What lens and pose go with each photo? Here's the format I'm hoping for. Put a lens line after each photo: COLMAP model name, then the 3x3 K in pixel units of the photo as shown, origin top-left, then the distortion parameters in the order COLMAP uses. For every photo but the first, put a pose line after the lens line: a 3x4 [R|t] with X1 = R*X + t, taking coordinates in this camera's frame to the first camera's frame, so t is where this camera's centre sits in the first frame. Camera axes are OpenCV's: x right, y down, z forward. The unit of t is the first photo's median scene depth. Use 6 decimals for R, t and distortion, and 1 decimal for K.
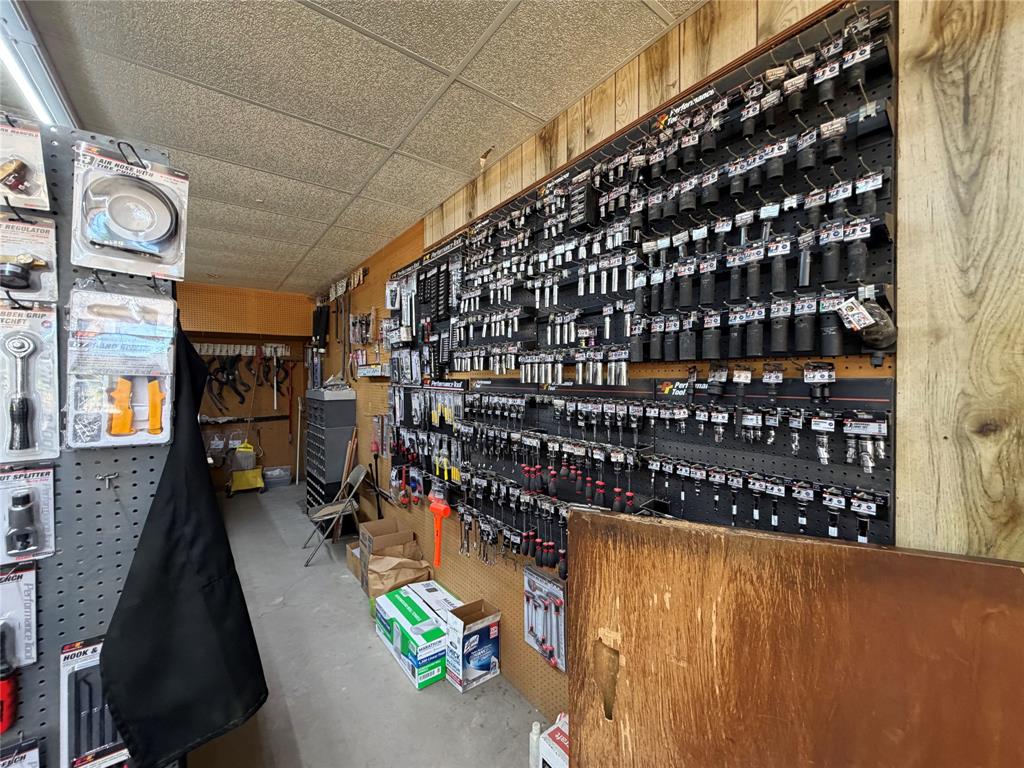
lens RADIAL K [[405.7, 0, 507.9], [0, 405.7, 383.3], [0, 0, 1]] dist [0.003484, -0.000052]
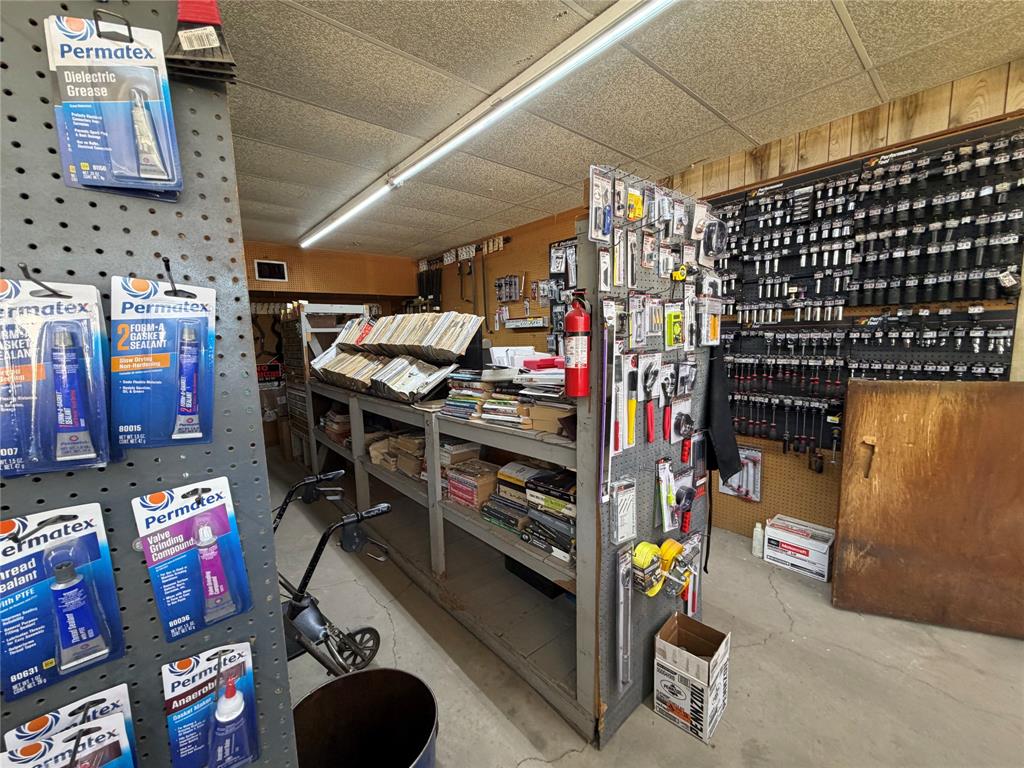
lens RADIAL K [[405.7, 0, 510.4], [0, 405.7, 382.4], [0, 0, 1]] dist [0.003484, -0.000052]
pose [[0.997325, -0.031628, 0.065895, -1.360730], [0.024712, 0.994349, 0.103246, 0.060627], [-0.068788, -0.101342, 0.992471, -0.720427]]
